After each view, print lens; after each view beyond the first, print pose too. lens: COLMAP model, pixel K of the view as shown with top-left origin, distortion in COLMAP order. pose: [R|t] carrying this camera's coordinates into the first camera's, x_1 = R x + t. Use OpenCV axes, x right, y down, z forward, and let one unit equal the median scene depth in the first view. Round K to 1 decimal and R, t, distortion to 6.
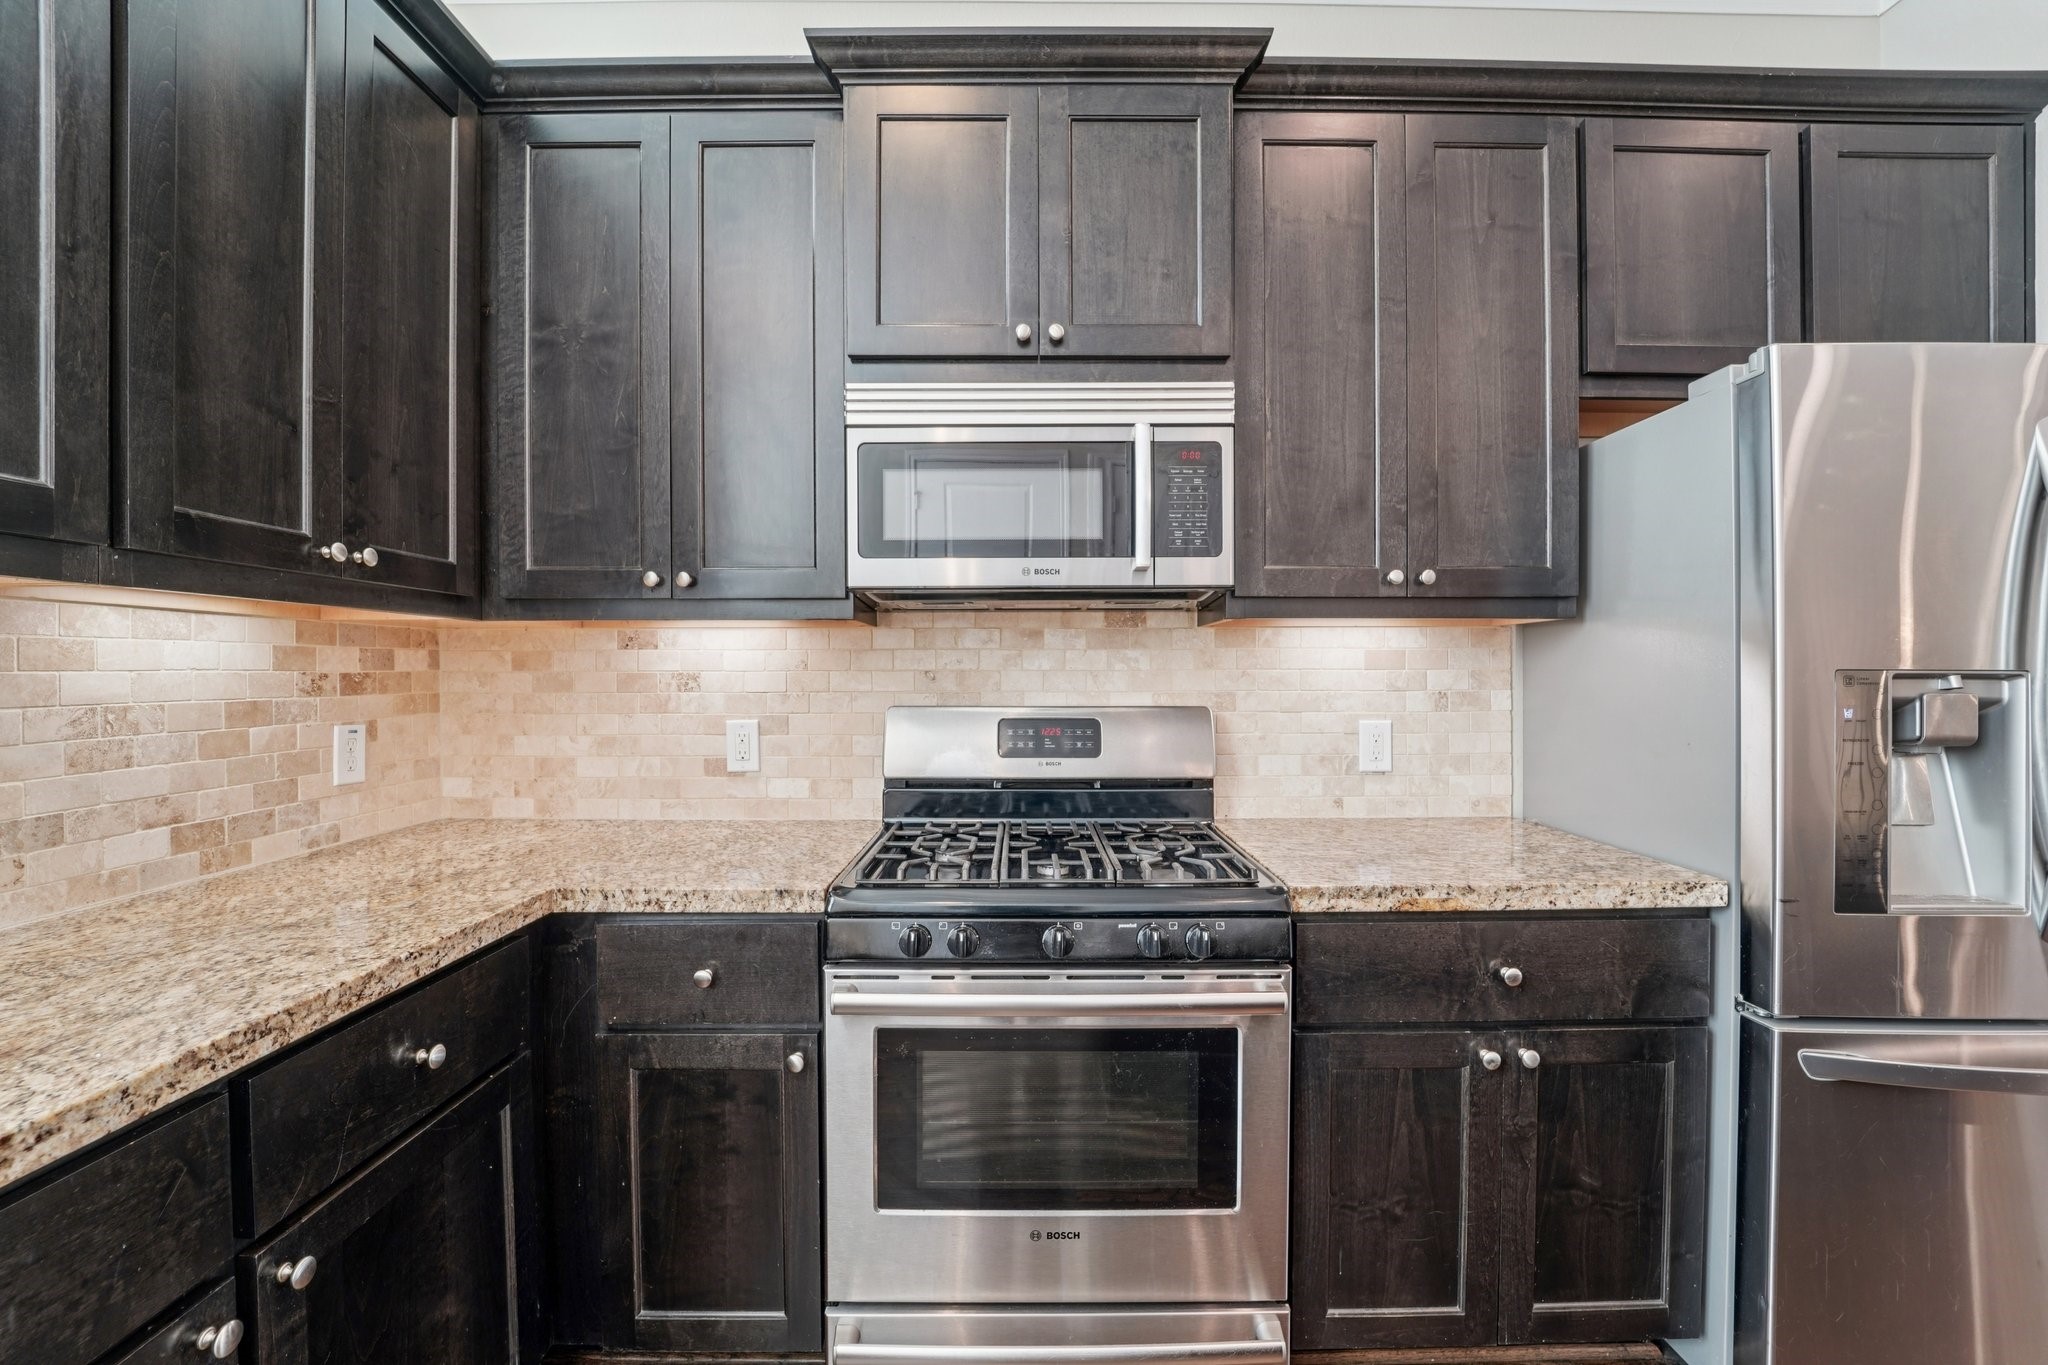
lens RADIAL K [[844.6, 0, 1028.6], [0, 844.6, 677.8], [0, 0, 1]] dist [-0.021149, 0.000405]
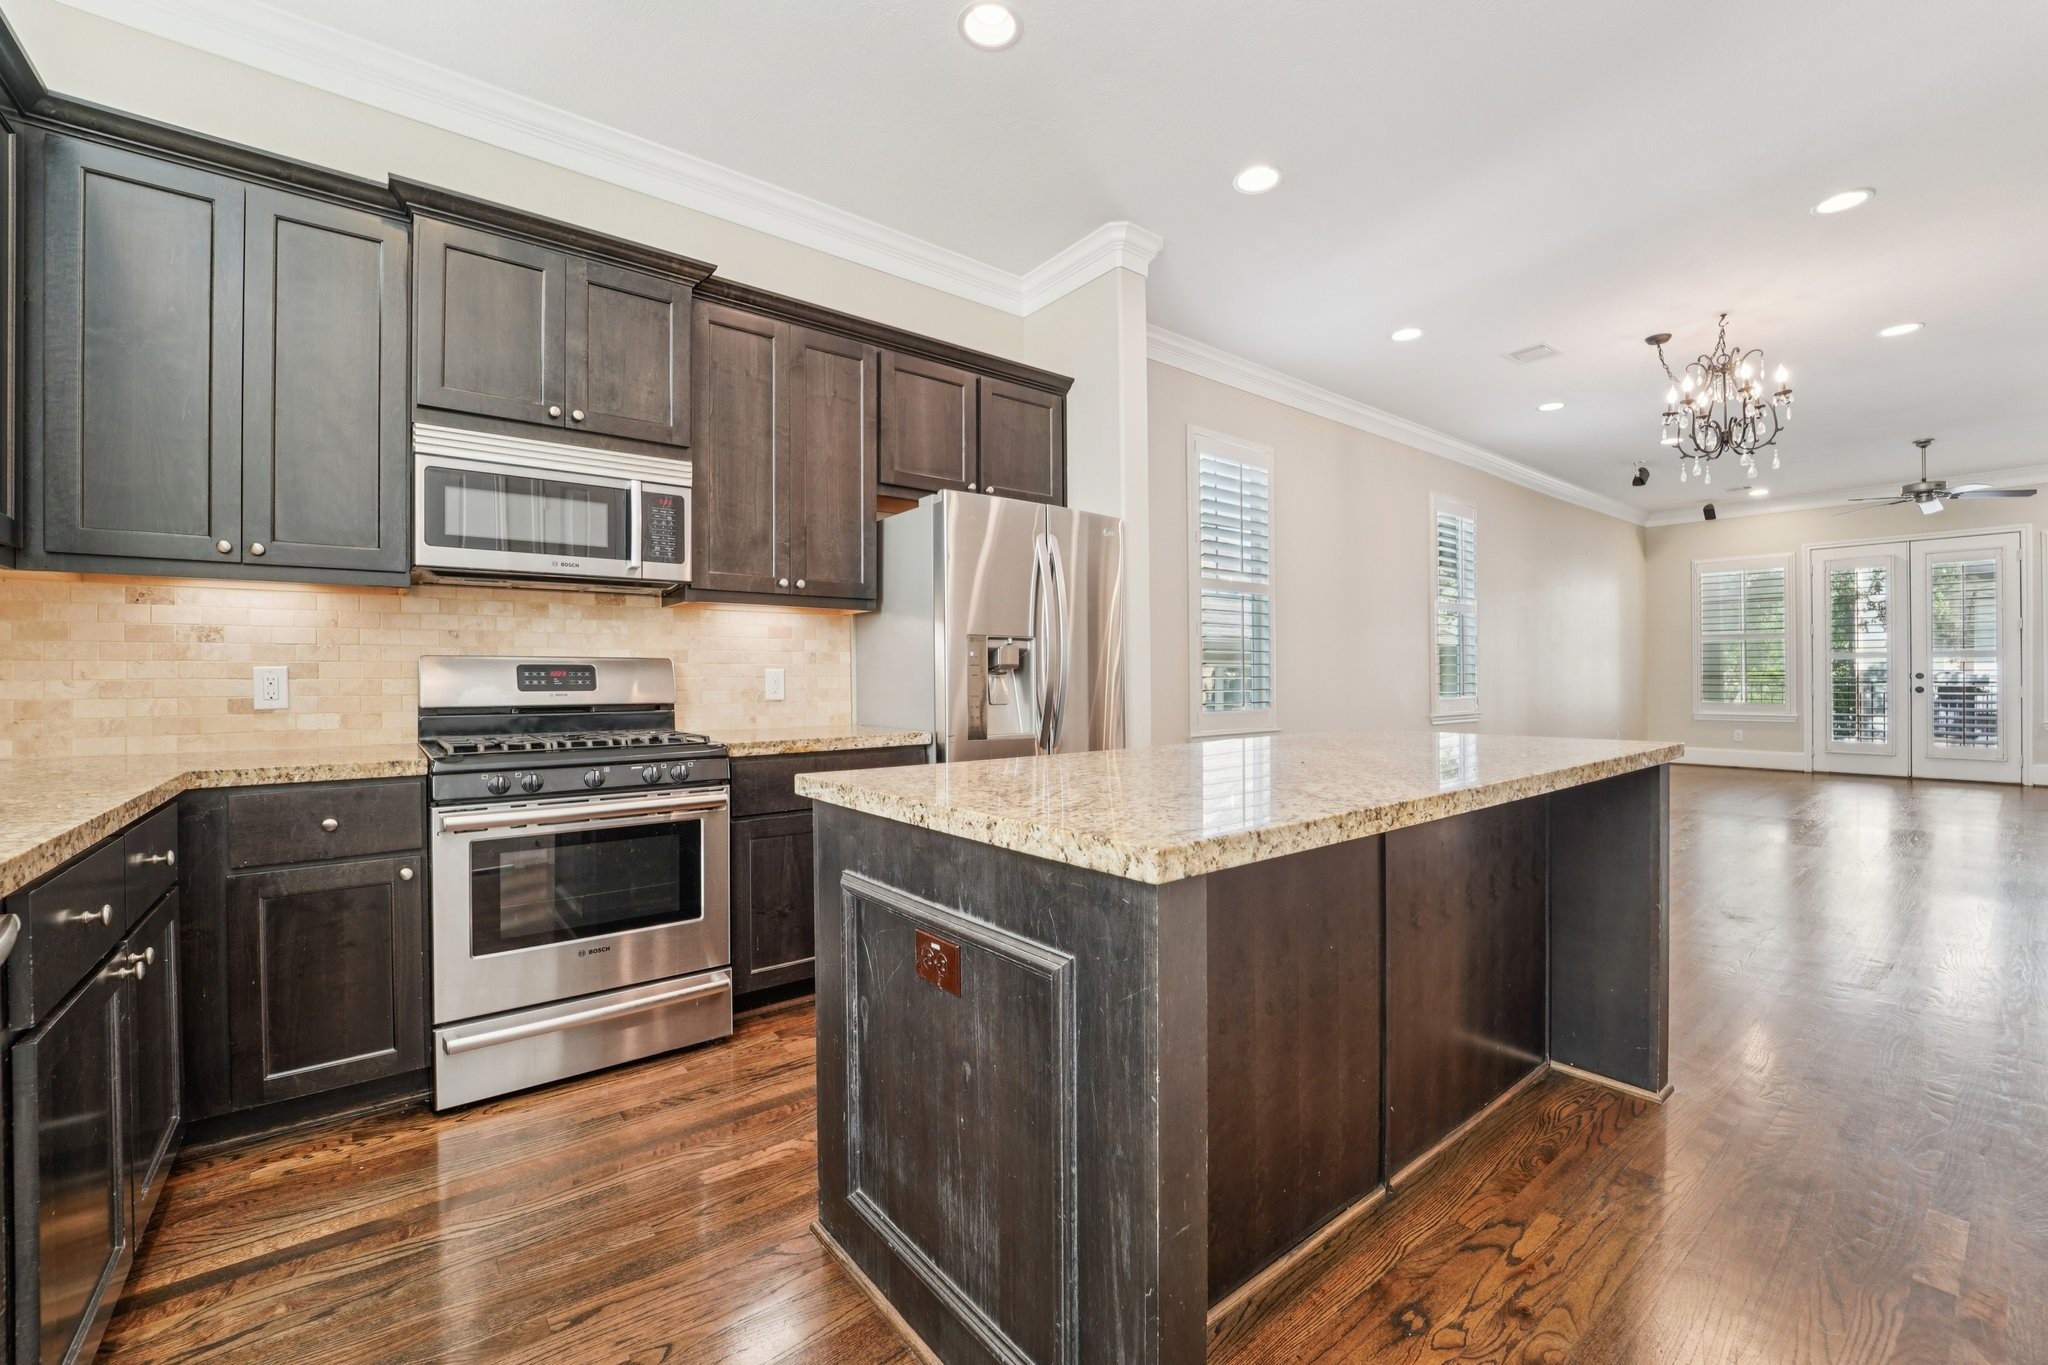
lens RADIAL K [[844.6, 0, 1028.6], [0, 844.6, 677.8], [0, 0, 1]] dist [-0.021149, 0.000405]
pose [[0.785027, -0.002572, 0.619456, -0.267557], [0.006611, 0.999969, -0.004225, 0.093943], [-0.619426, 0.007412, 0.785020, -0.732481]]
